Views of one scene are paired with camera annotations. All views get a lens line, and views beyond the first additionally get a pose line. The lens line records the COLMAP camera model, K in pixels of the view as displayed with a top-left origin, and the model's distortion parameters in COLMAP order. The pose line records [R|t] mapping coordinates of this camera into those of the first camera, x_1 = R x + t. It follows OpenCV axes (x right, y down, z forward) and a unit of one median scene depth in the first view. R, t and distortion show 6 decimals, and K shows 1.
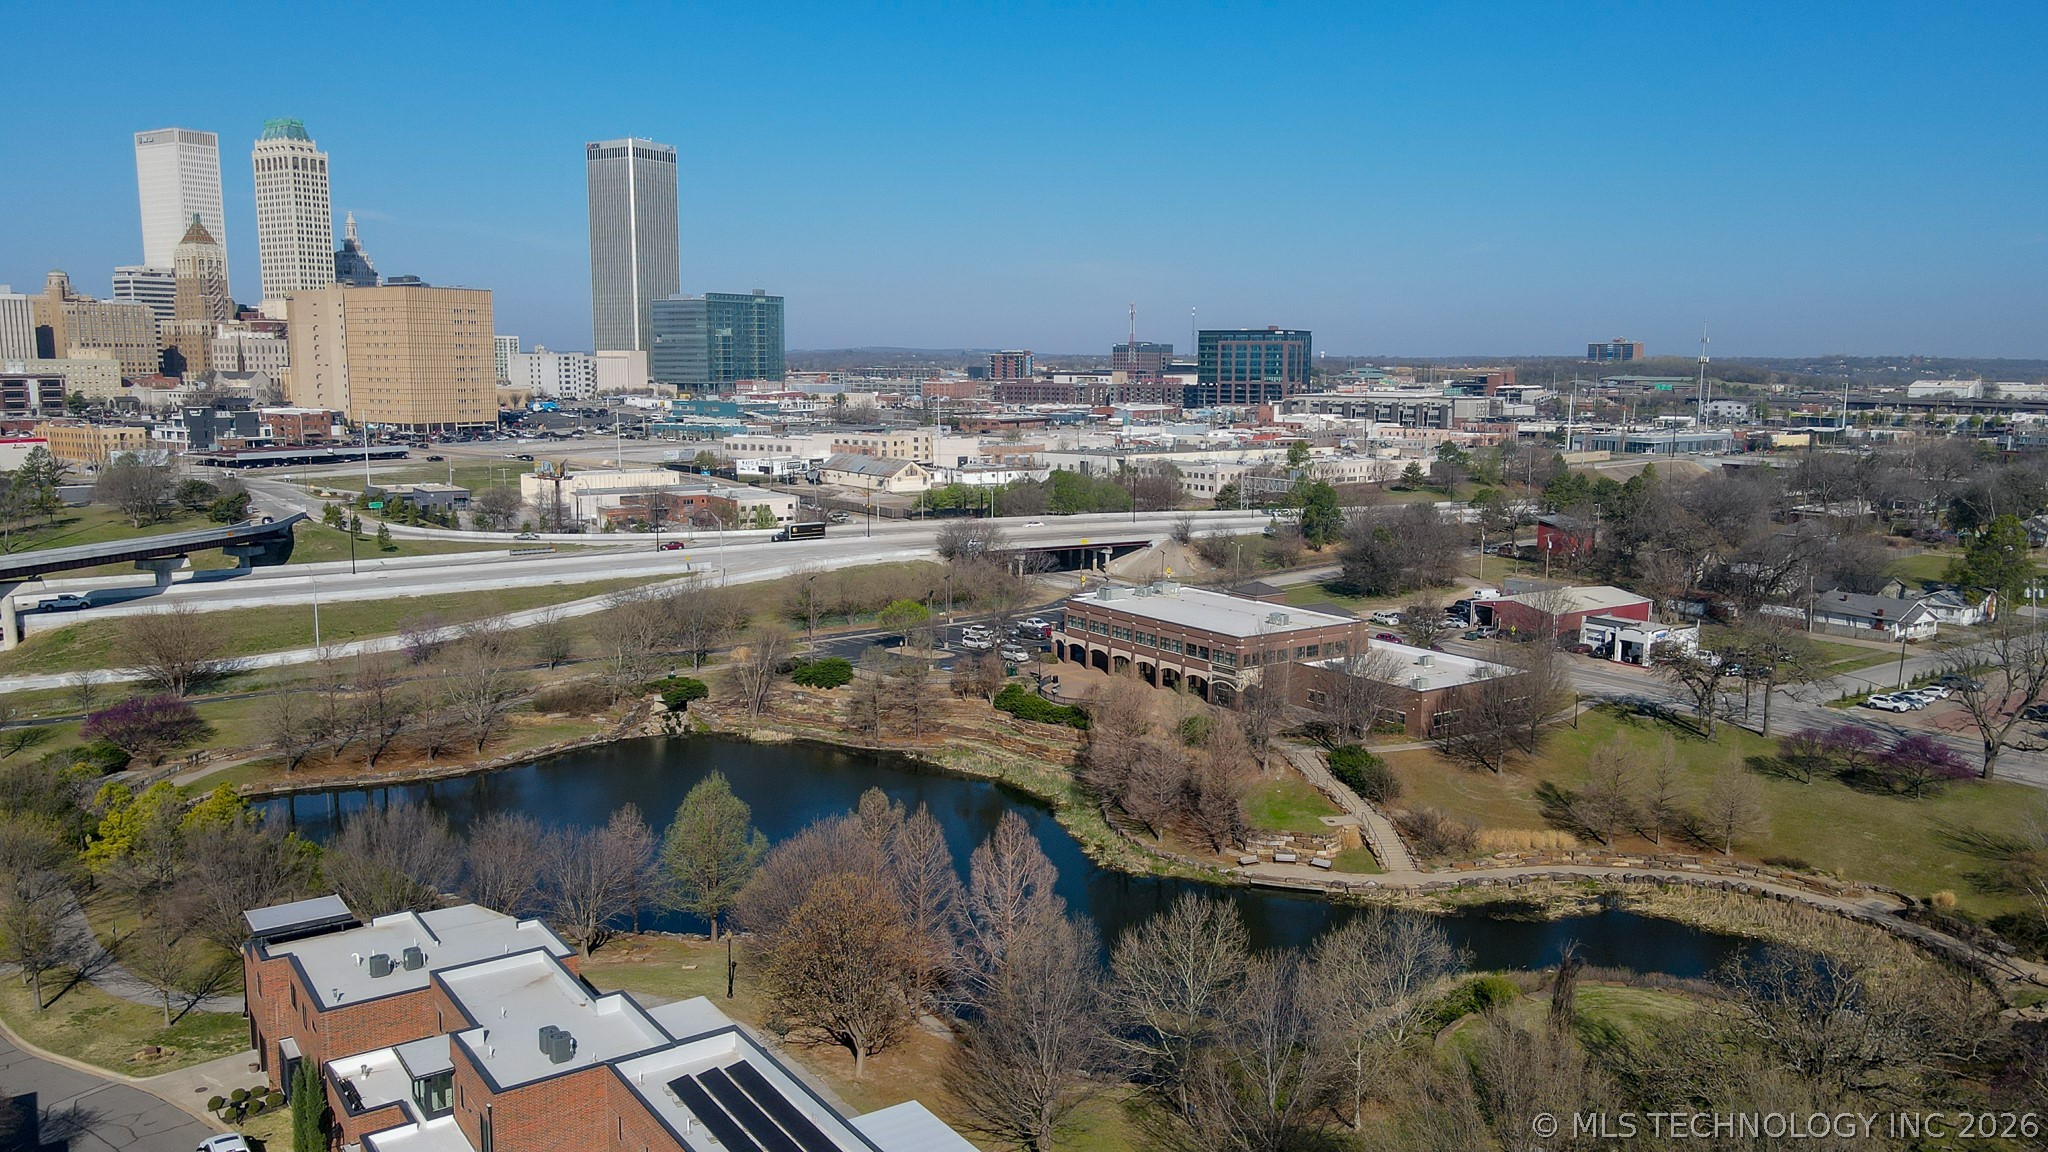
lens RADIAL K [[1498.5, 0, 1036.2], [0, 1498.5, 583.8], [0, 0, 1]] dist [0.009117, 0.008828]
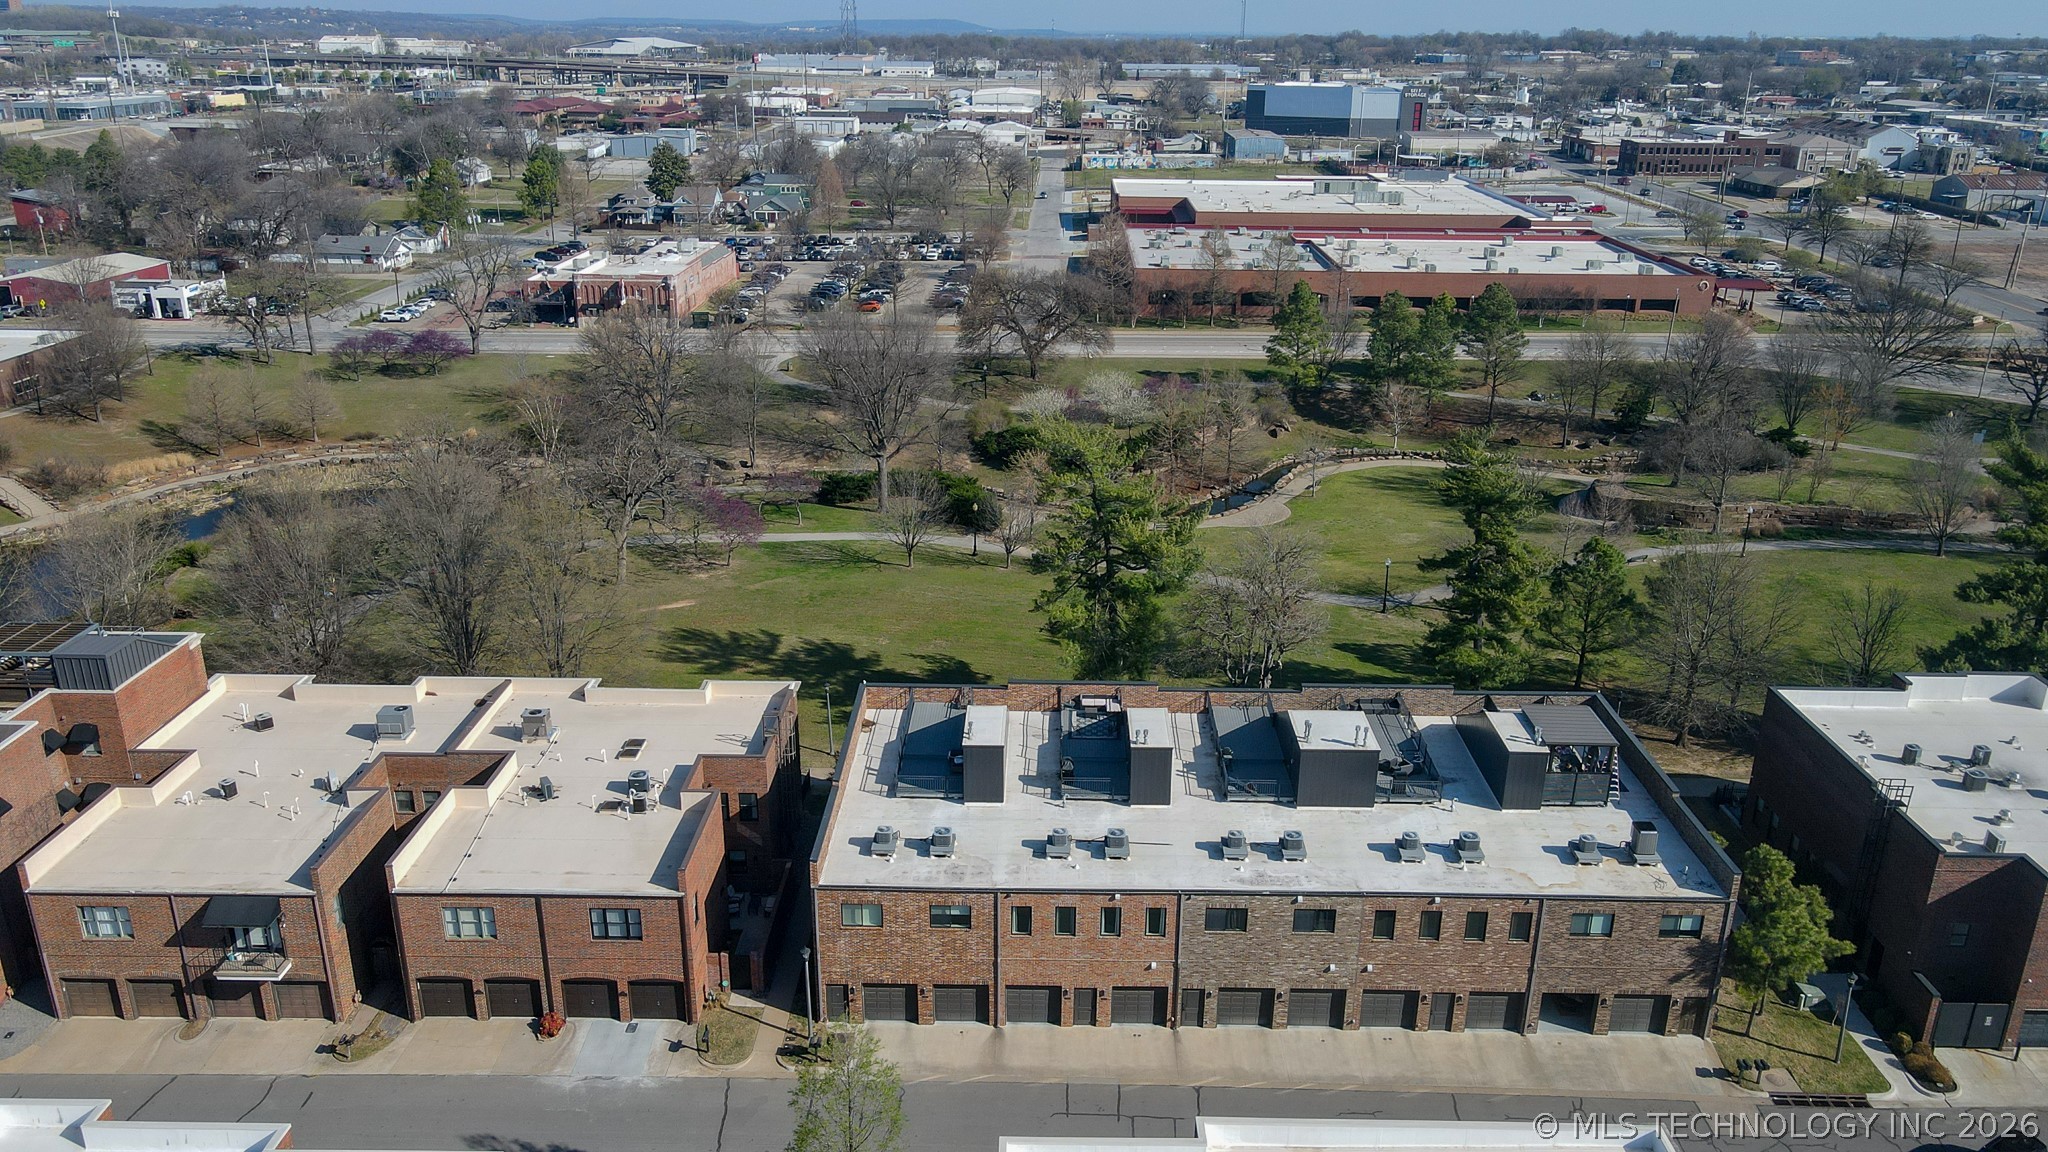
lens RADIAL K [[1498.5, 0, 1029.7], [0, 1498.5, 576.9], [0, 0, 1]] dist [0.009117, 0.008828]
pose [[0.586188, -0.277997, 0.760987, -0.158517], [0.111248, 0.958009, 0.264277, 0.015511], [-0.802501, -0.070257, 0.592500, -0.214680]]
